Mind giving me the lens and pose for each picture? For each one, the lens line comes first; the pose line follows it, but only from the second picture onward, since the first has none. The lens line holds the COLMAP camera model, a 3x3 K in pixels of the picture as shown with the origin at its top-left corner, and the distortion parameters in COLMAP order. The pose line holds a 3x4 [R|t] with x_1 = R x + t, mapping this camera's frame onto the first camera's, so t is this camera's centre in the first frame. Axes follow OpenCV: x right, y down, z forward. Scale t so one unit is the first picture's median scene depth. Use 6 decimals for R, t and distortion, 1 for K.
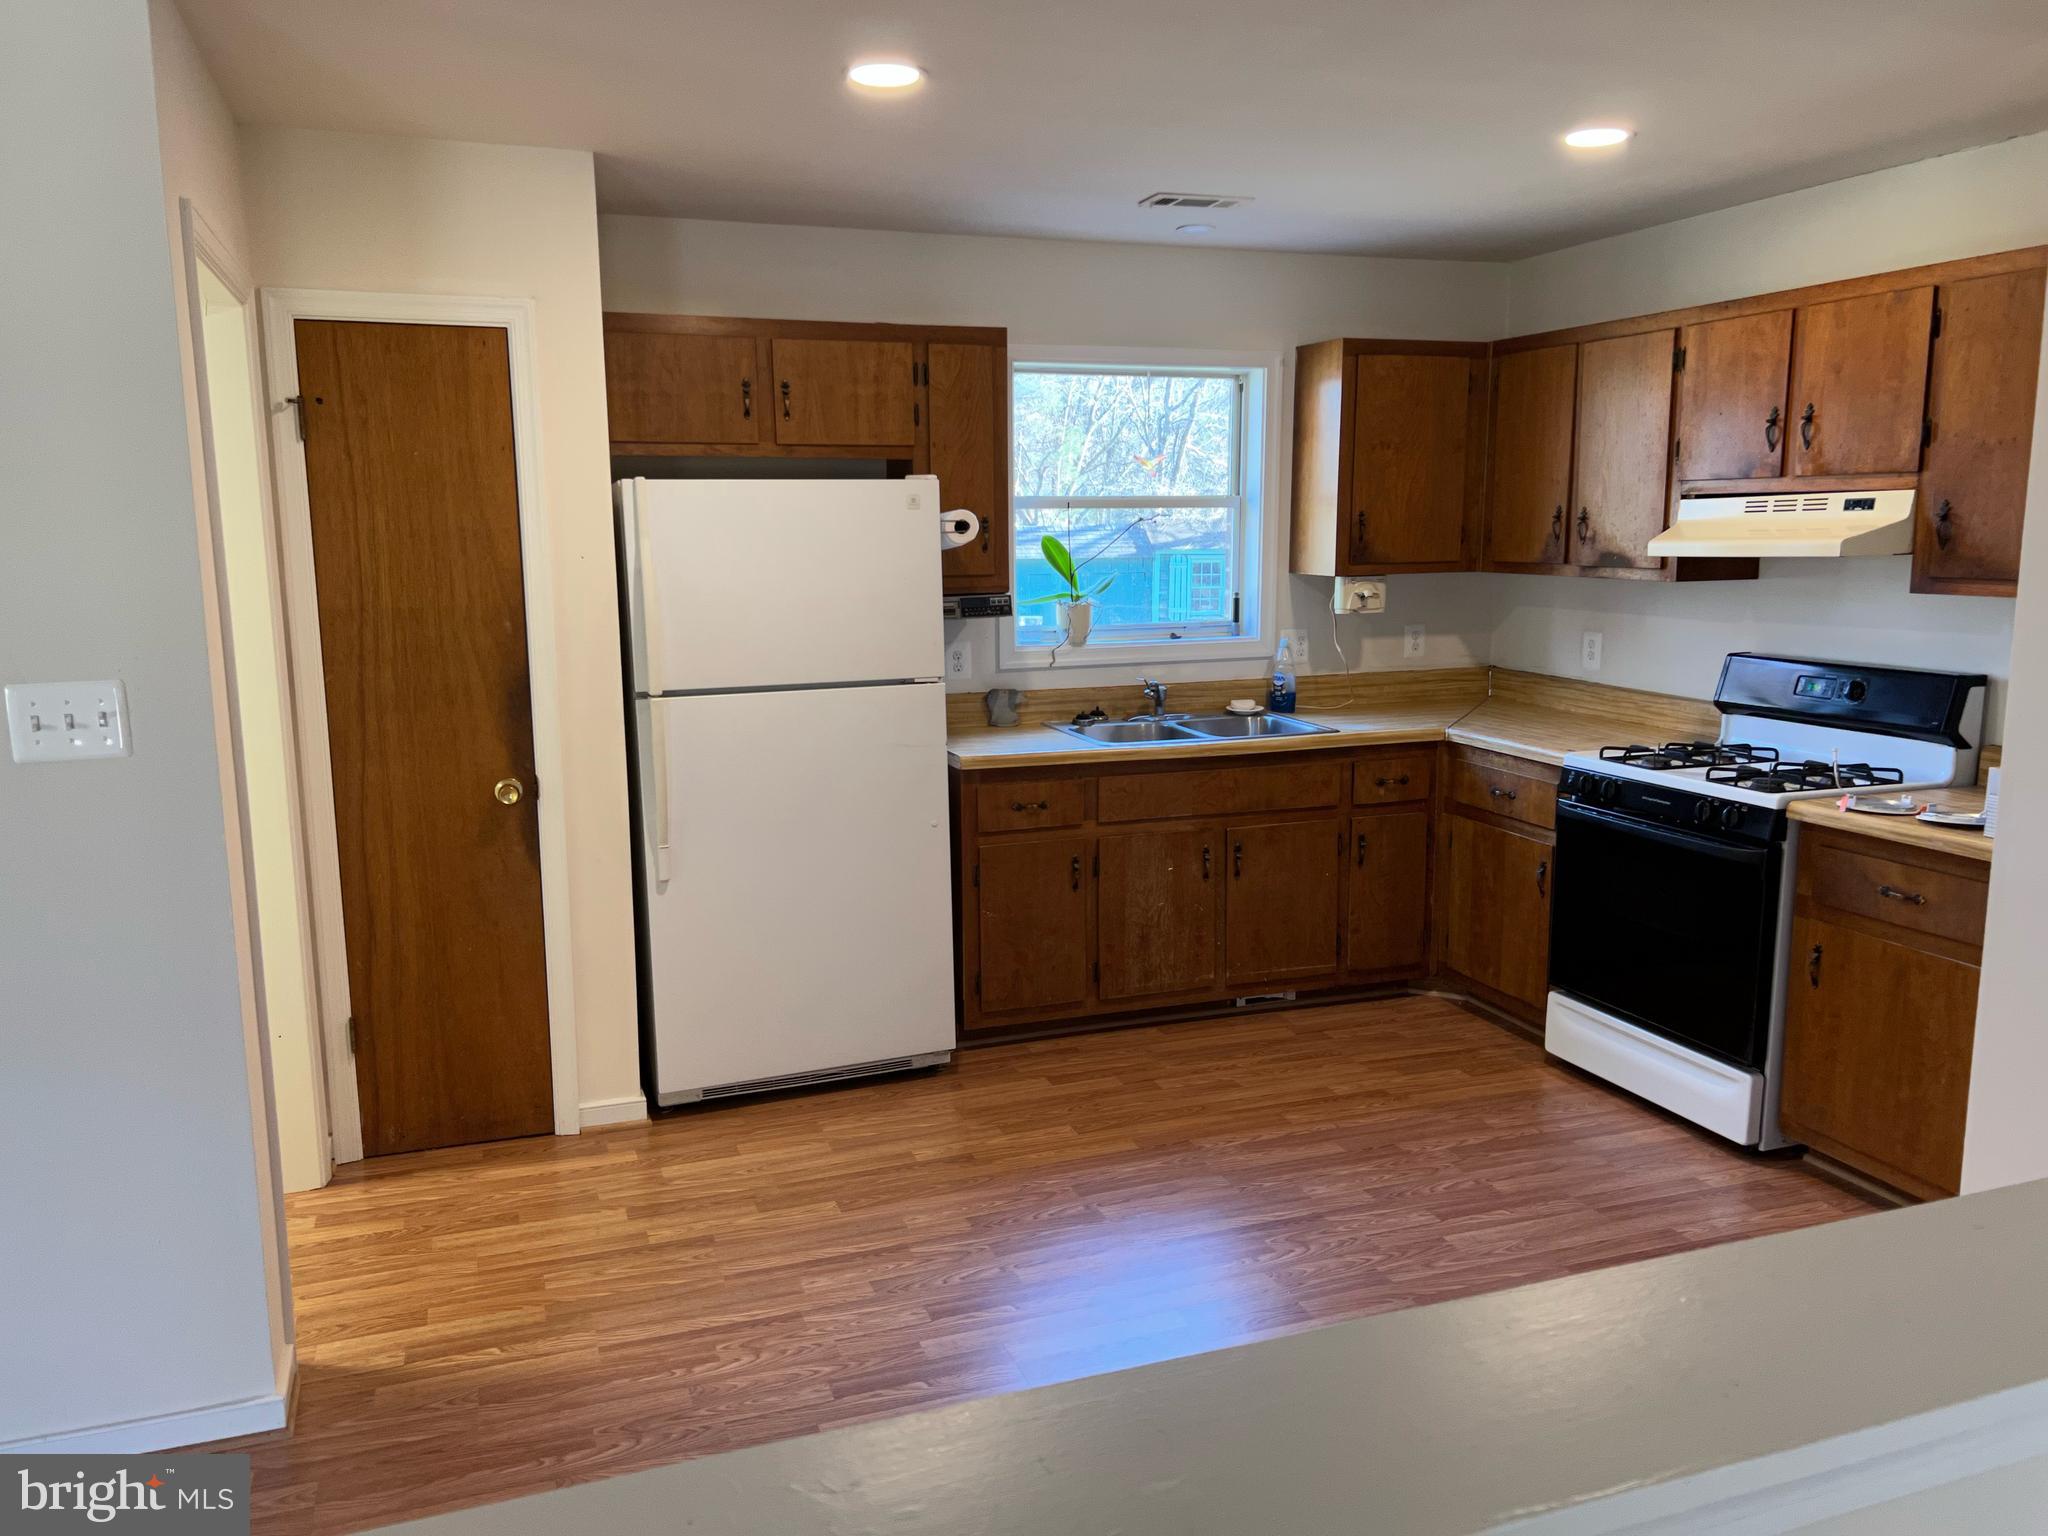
lens RADIAL K [[1536.9, 0, 1024.3], [0, 1536.9, 776.9], [0, 0, 1]] dist [0.066989, -0.078017]
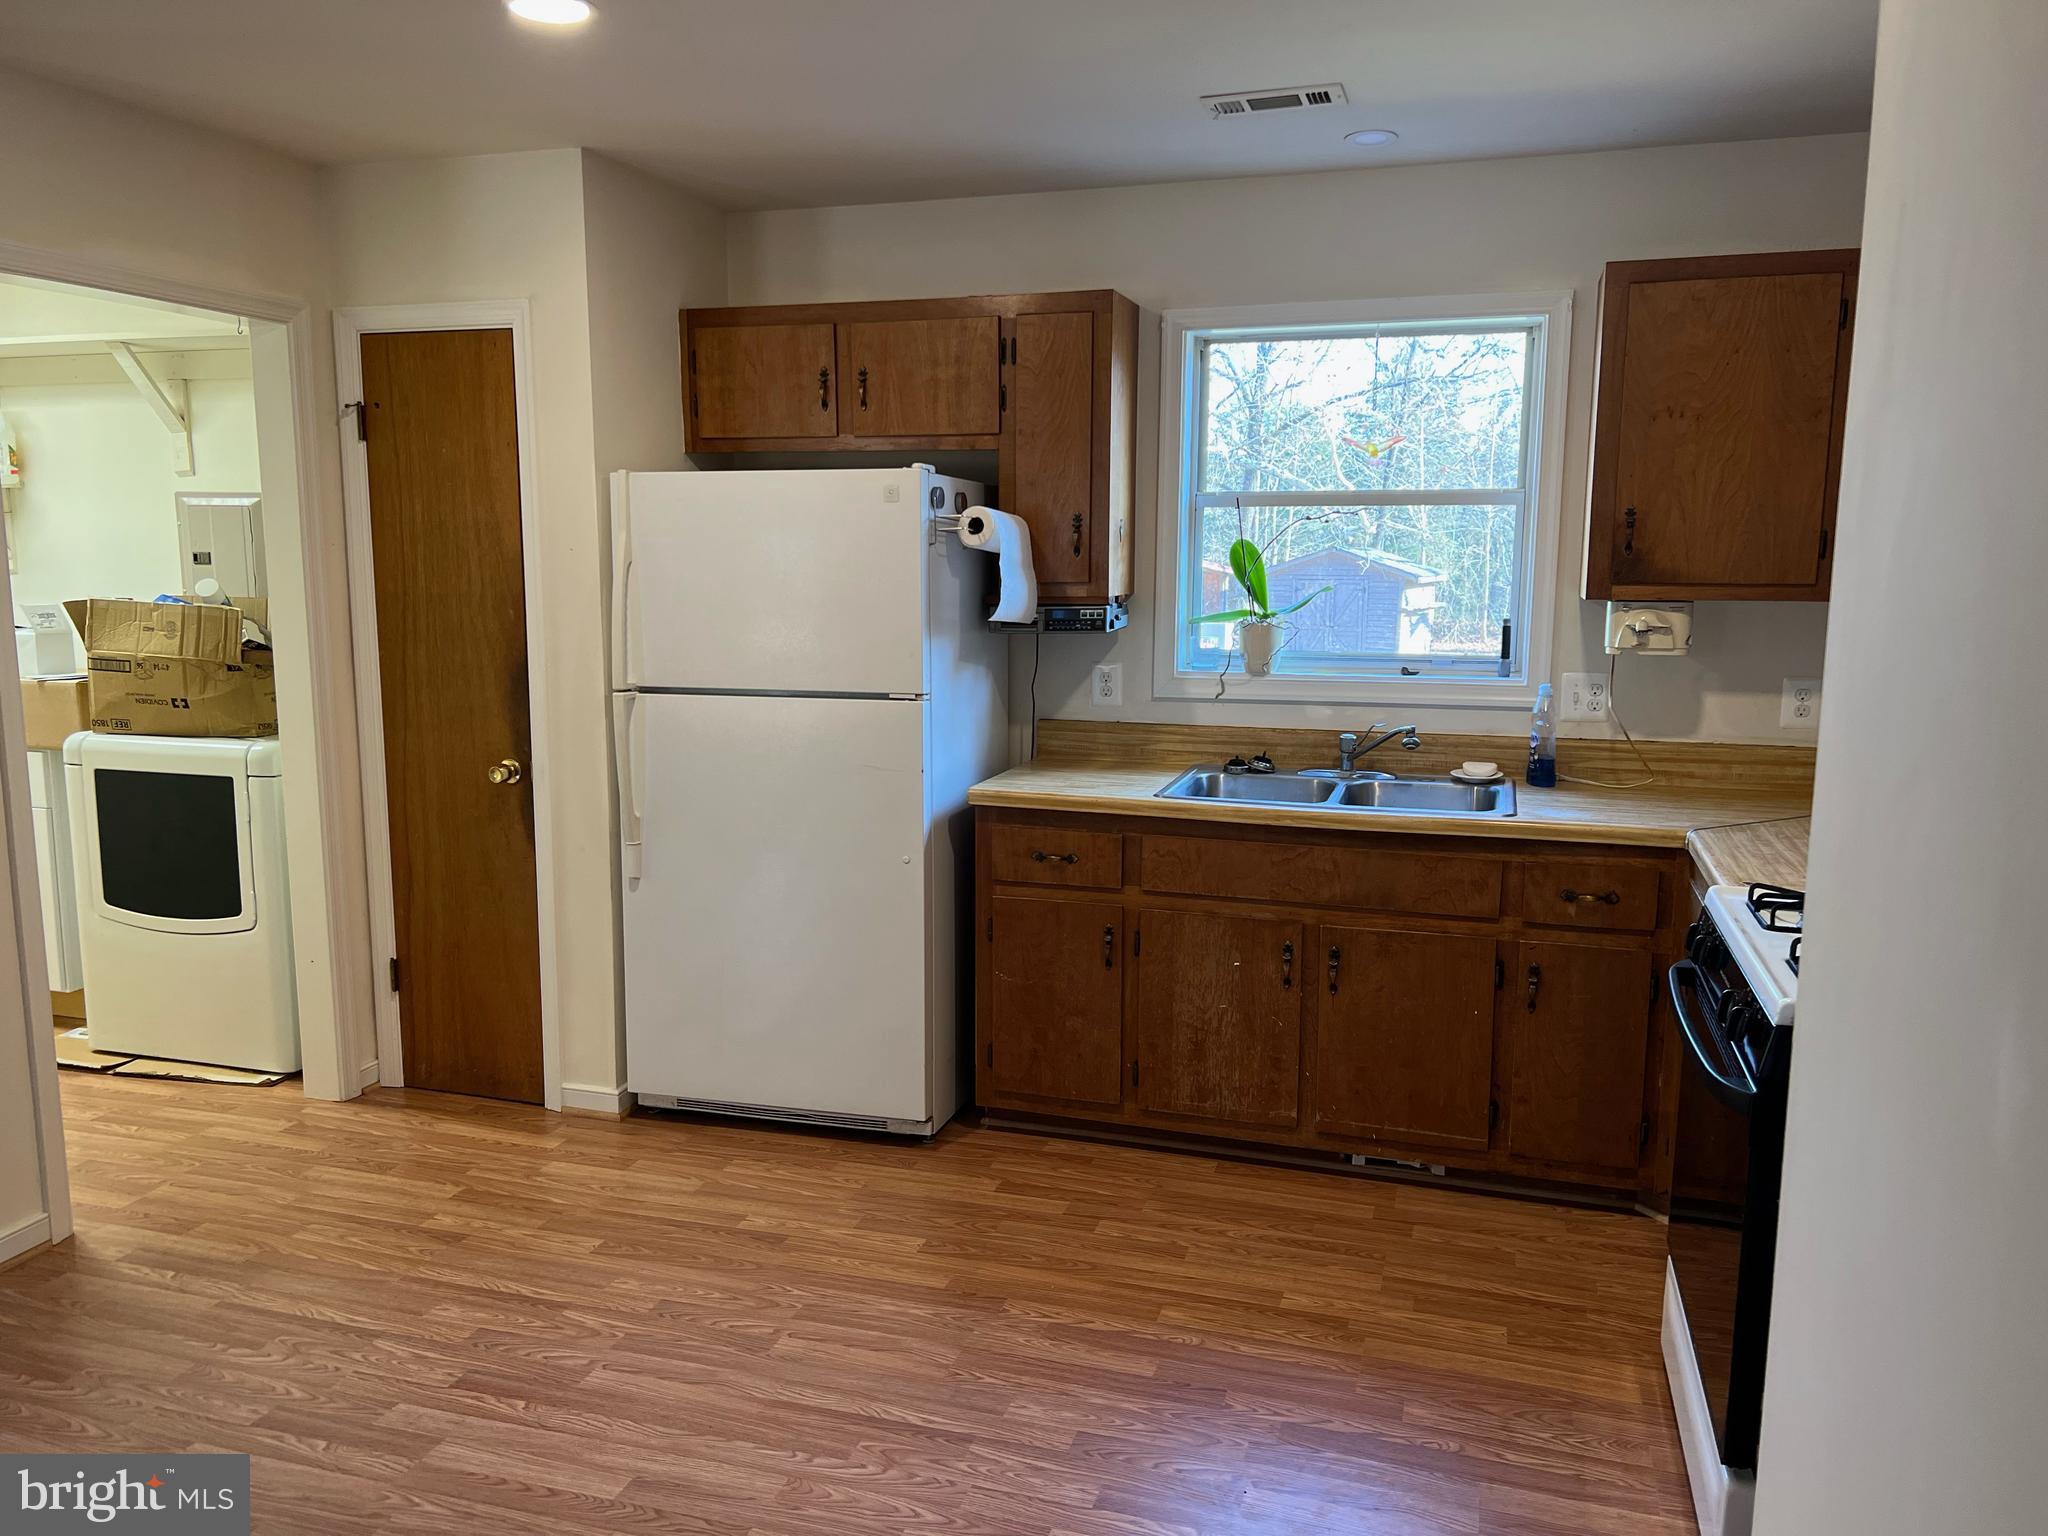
lens RADIAL K [[1536.9, 0, 1004.4], [0, 1536.9, 781.2], [0, 0, 1]] dist [0.066989, -0.078017]
pose [[0.790558, 0.102944, -0.603673, 0.502218], [-0.111079, 0.993523, 0.023958, -0.040955], [0.602229, 0.048115, 0.796872, 0.324273]]
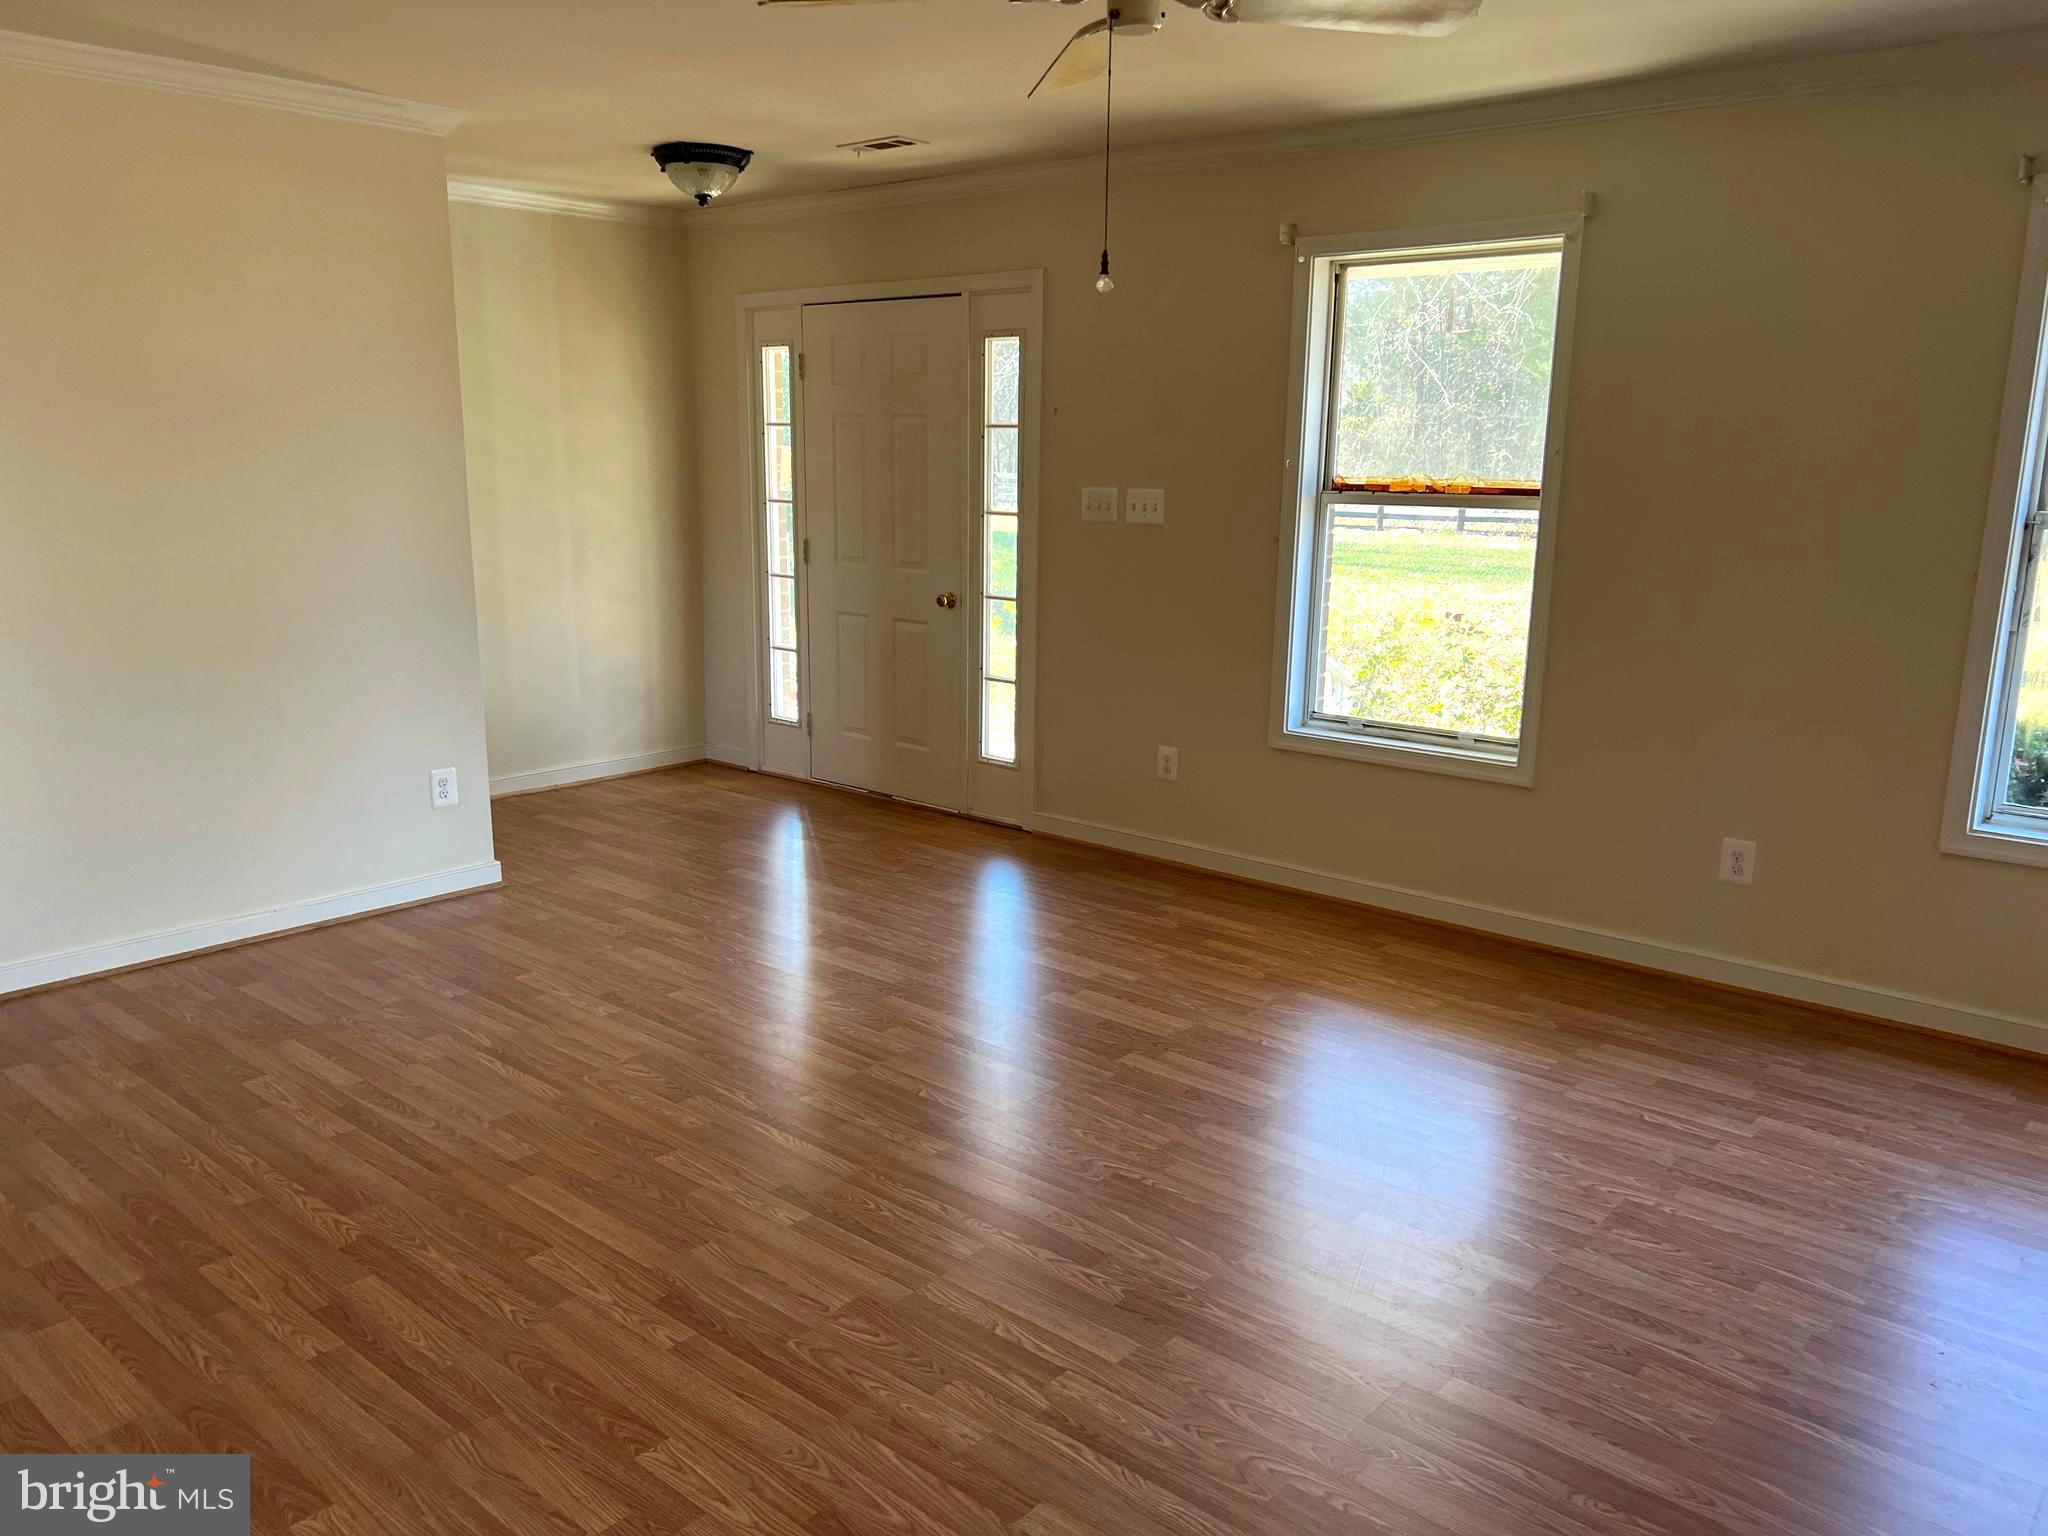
lens RADIAL K [[1536.9, 0, 1014.8], [0, 1536.9, 777.5], [0, 0, 1]] dist [0.066989, -0.078017]
pose [[-0.485473, -0.183141, 0.854854, -1.254408], [0.136463, 0.949952, 0.281012, -0.292307], [-0.863535, 0.253080, -0.436184, 1.984825]]
